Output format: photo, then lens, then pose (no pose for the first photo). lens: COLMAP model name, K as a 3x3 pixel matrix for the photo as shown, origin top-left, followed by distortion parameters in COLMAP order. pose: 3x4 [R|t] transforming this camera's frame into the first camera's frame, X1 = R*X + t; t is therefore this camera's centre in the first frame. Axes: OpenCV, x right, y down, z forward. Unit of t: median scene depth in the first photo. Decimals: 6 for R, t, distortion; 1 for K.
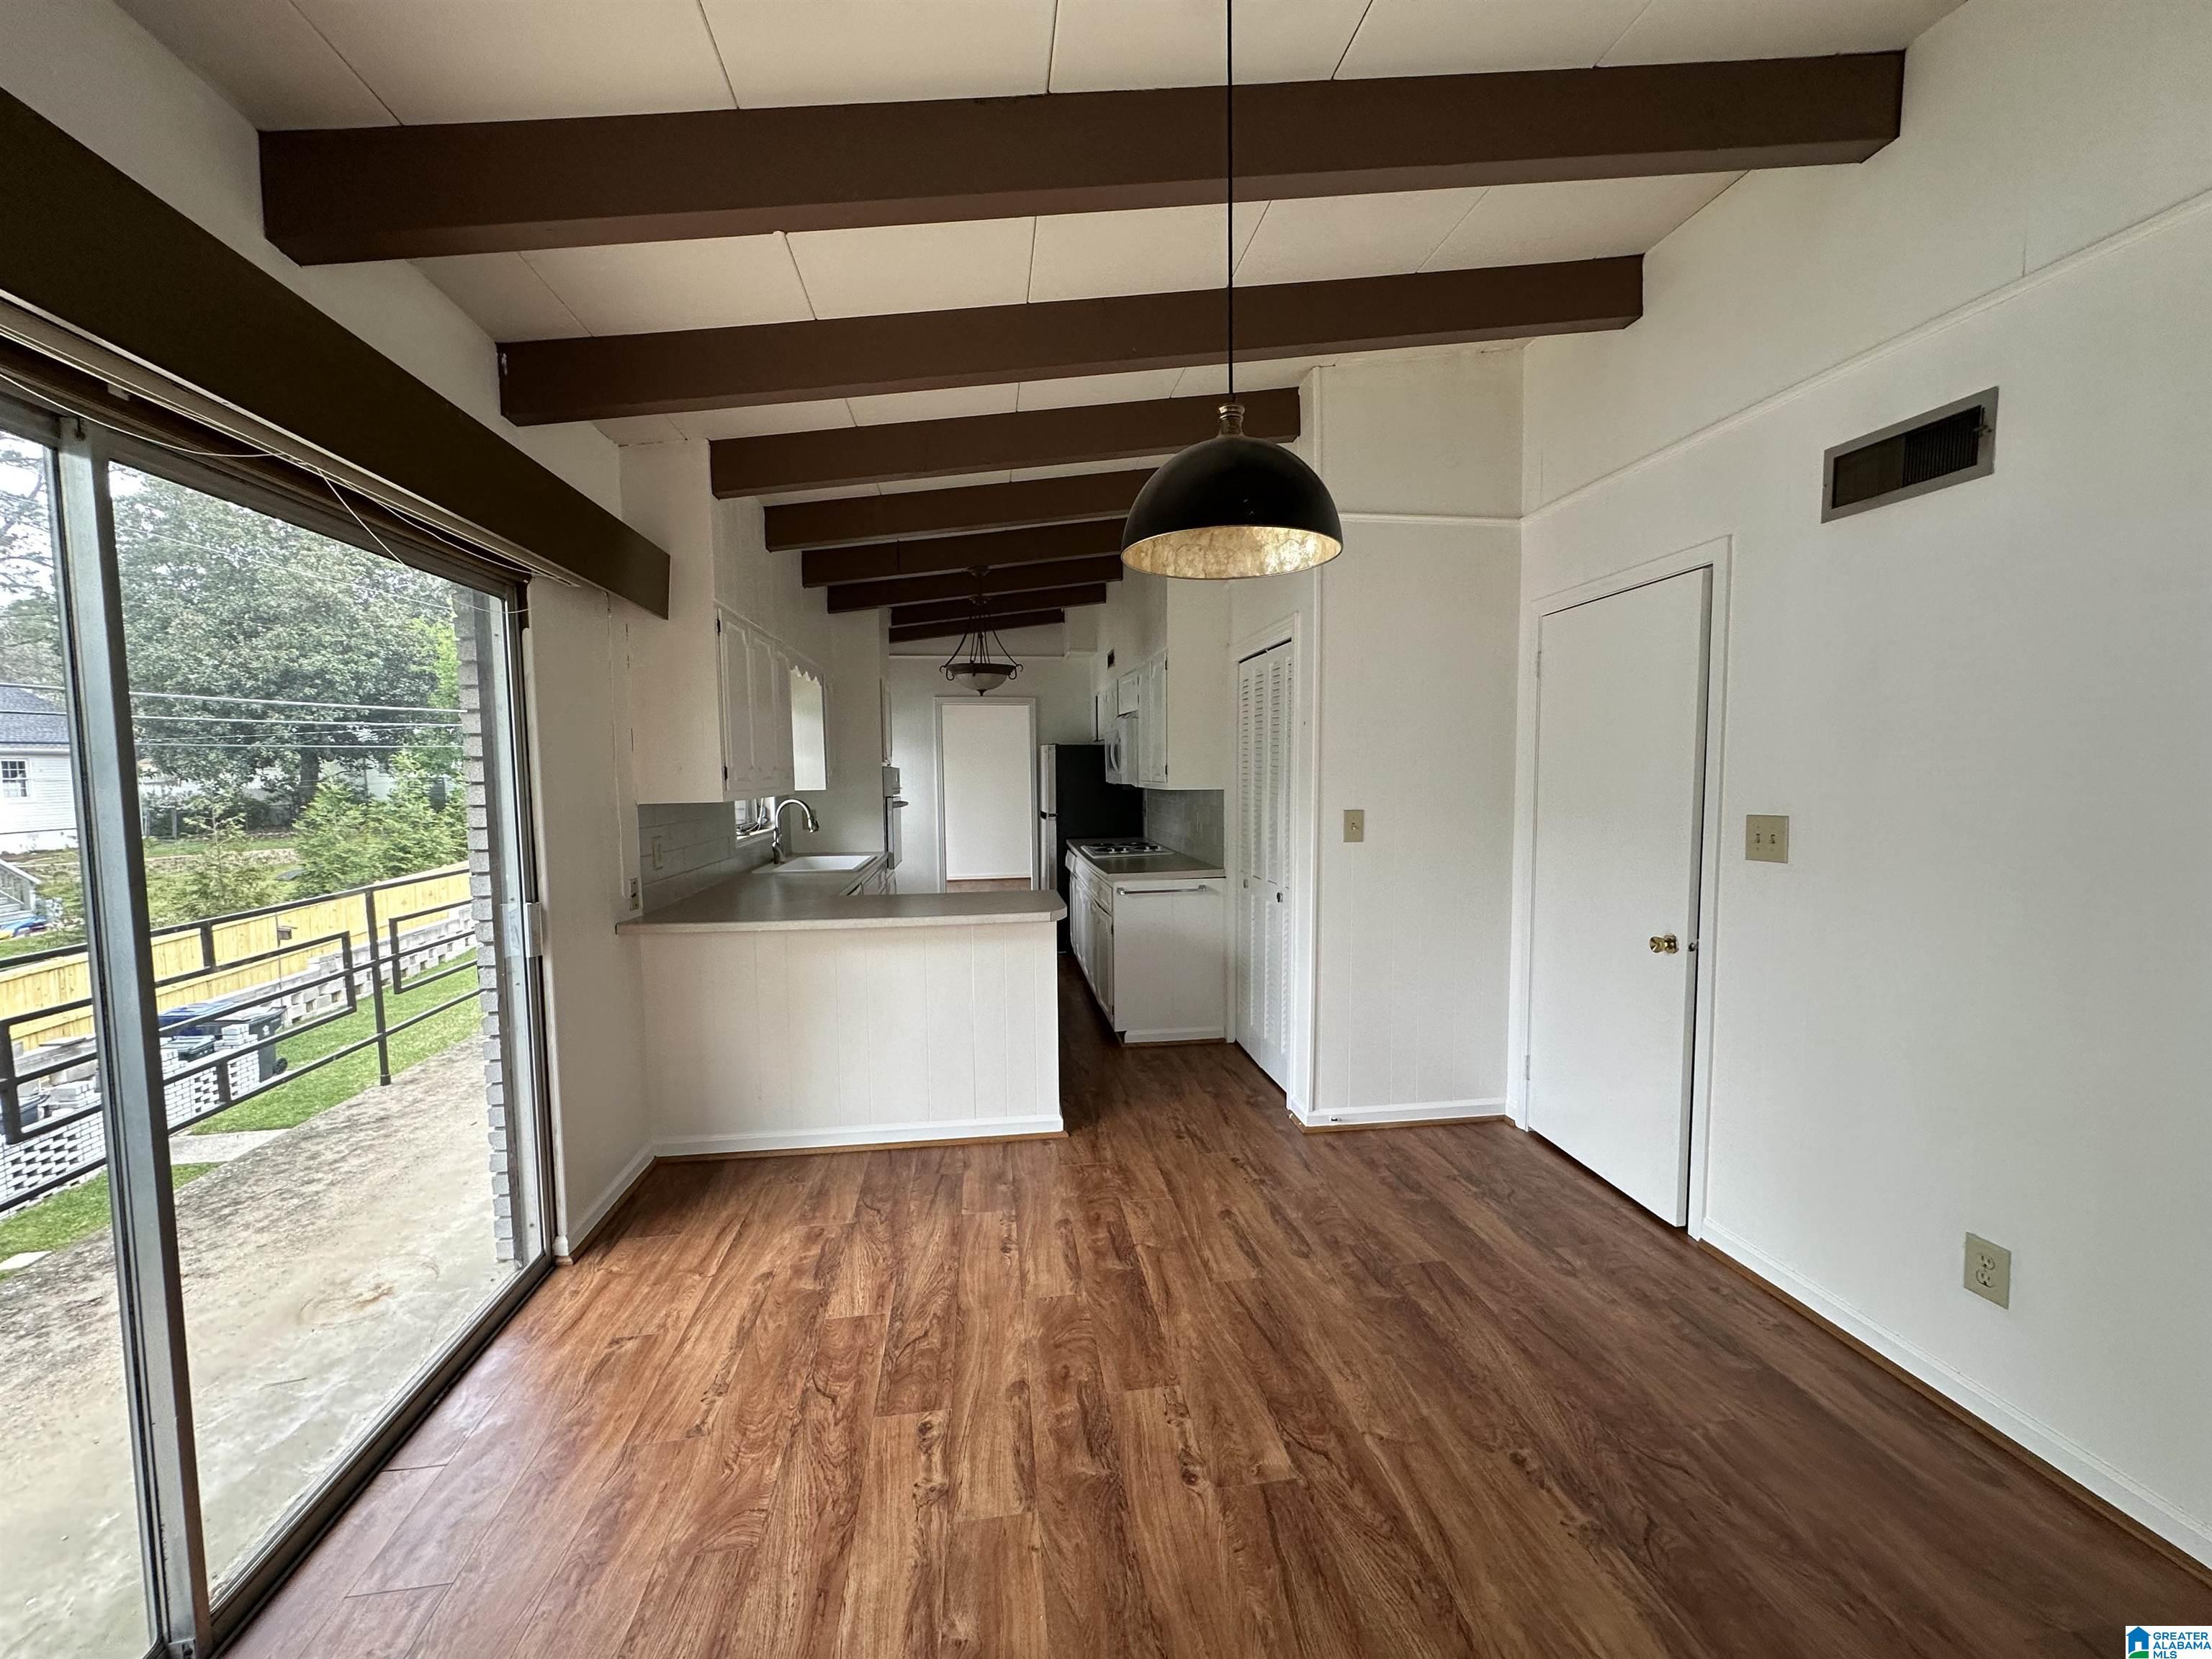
lens RADIAL K [[882.0, 0, 1118.1], [0, 882.0, 838.0], [0, 0, 1]] dist [-0.001684, 0.001182]
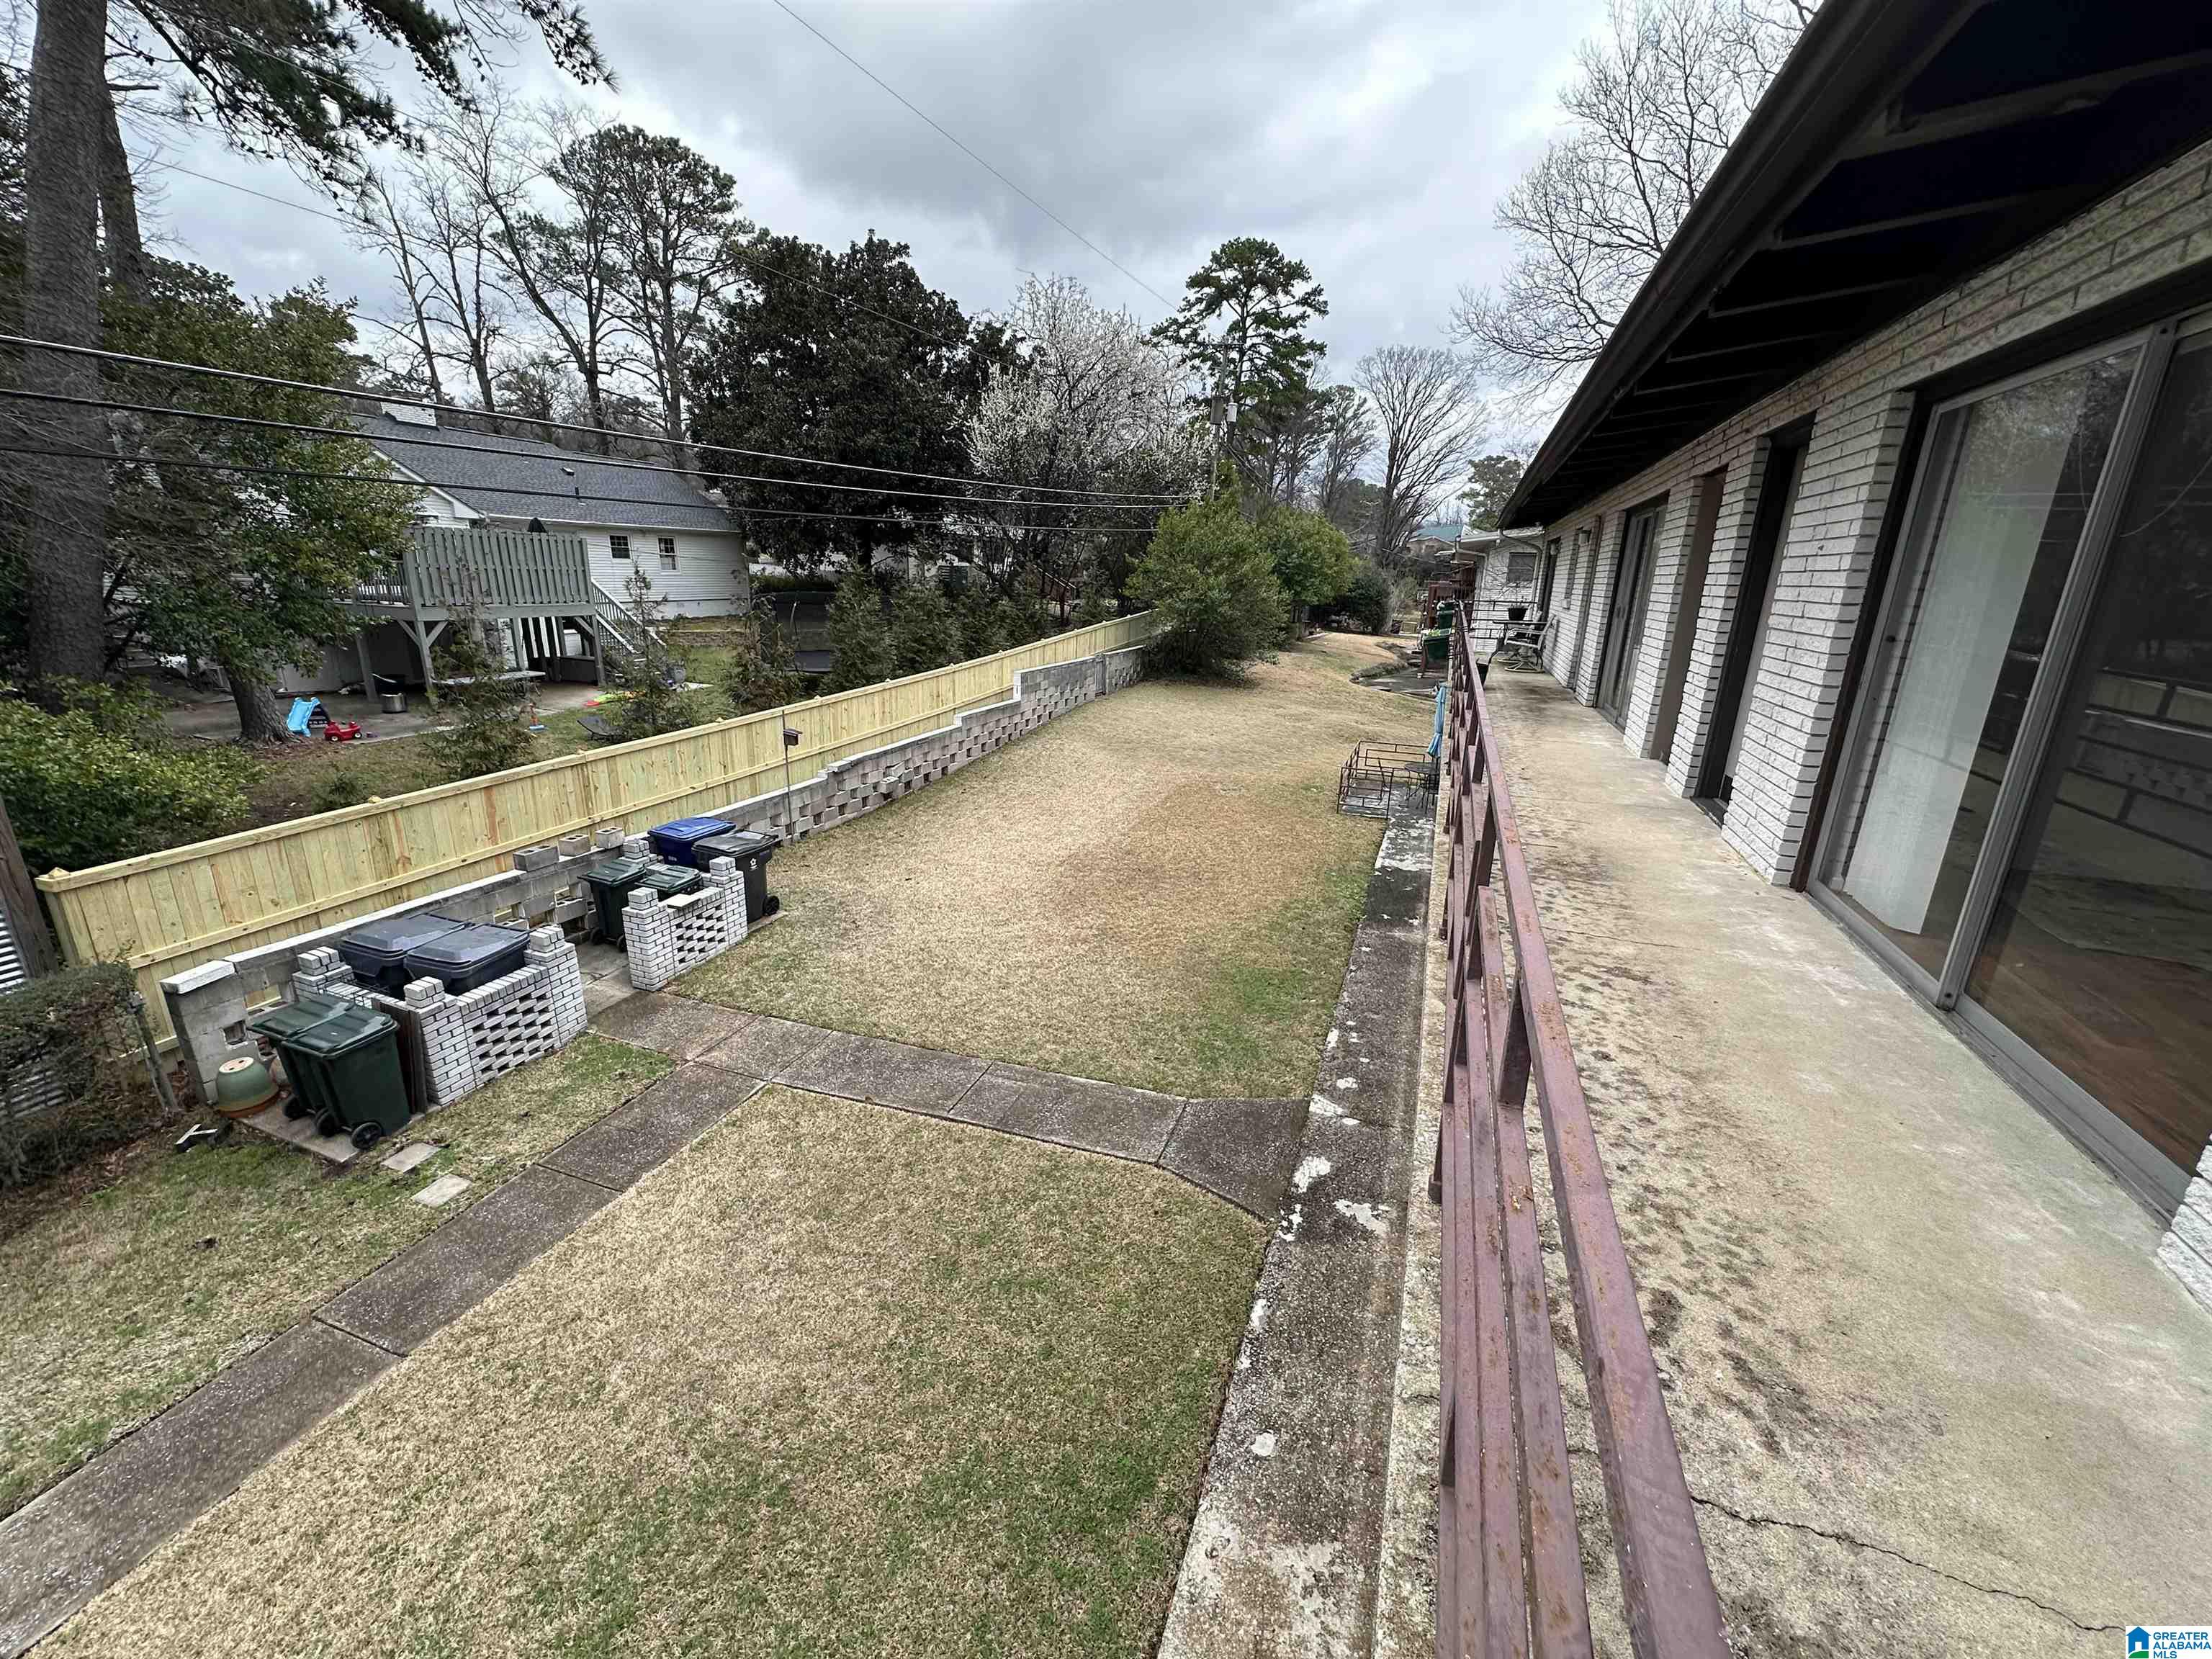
lens RADIAL K [[882.0, 0, 1104.9], [0, 882.0, 830.6], [0, 0, 1]] dist [-0.001684, 0.001182]
pose [[0.870459, 0.167659, -0.462809, -0.527335], [-0.070198, 0.972878, 0.220409, -0.031101], [0.487210, -0.159369, 0.858620, 0.789596]]
